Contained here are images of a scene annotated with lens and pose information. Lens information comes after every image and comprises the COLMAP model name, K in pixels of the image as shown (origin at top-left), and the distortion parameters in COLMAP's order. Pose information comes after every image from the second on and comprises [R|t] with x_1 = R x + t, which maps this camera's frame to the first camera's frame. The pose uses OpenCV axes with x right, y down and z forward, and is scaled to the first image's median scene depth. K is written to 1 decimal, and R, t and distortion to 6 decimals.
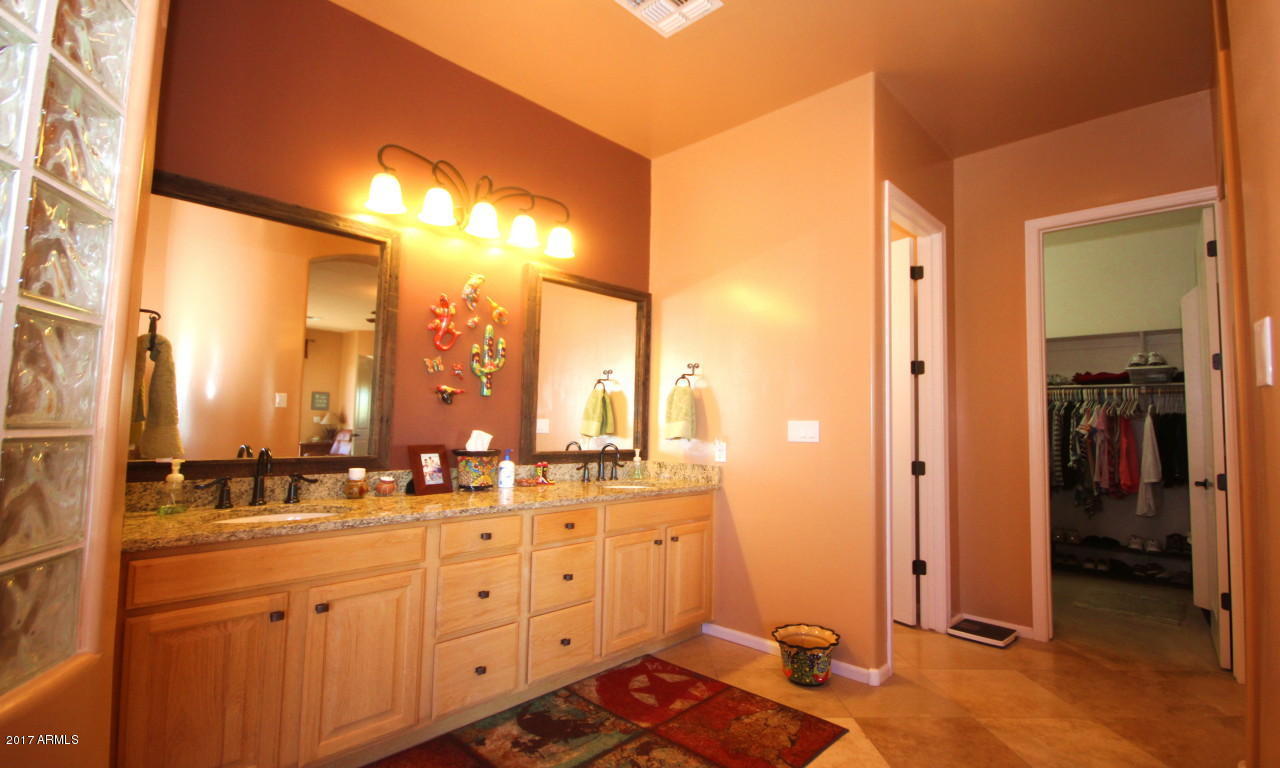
lens RADIAL K [[593.0, 0, 647.3], [0, 593.0, 386.6], [0, 0, 1]] dist [0.010830, -0.010955]
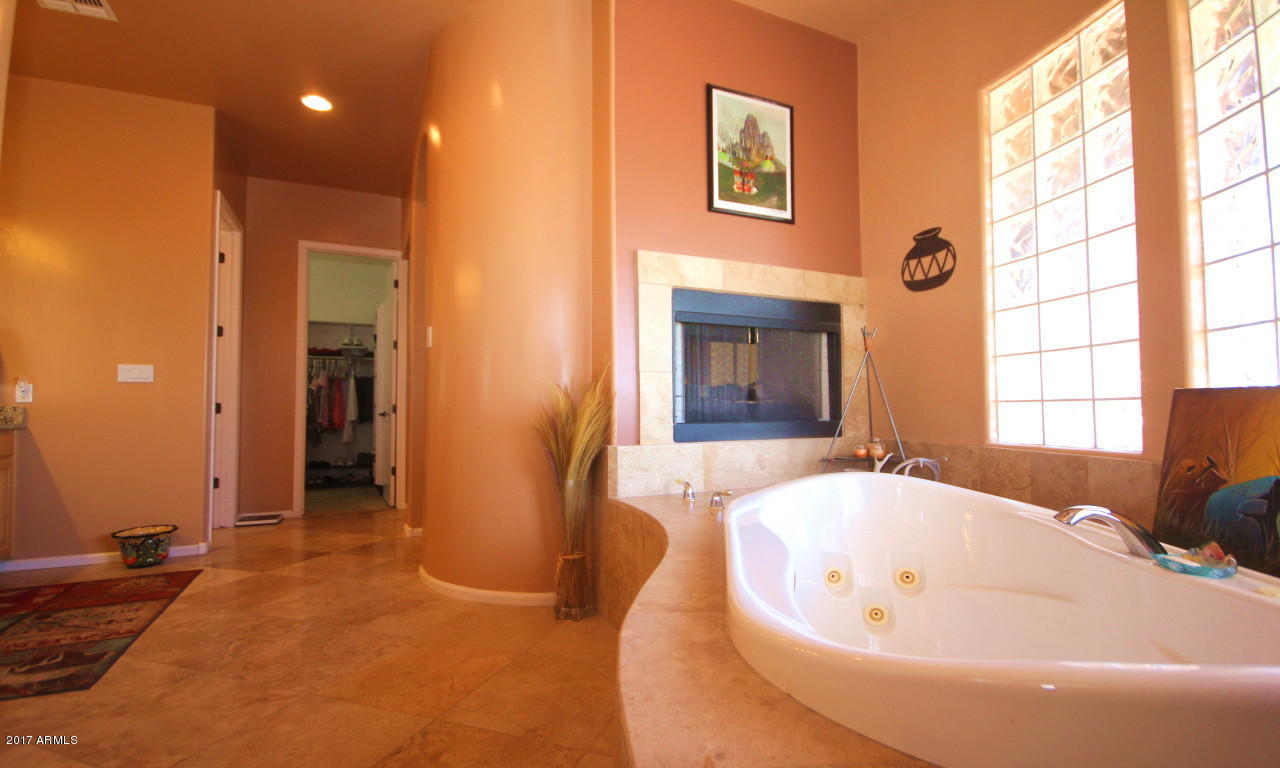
lens RADIAL K [[593.0, 0, 647.3], [0, 593.0, 386.6], [0, 0, 1]] dist [0.010830, -0.010955]
pose [[0.354223, 0.018436, 0.934979, -0.423740], [-0.050209, 0.998739, -0.000672, 0.042723], [-0.933812, -0.046706, 0.354701, -0.343245]]
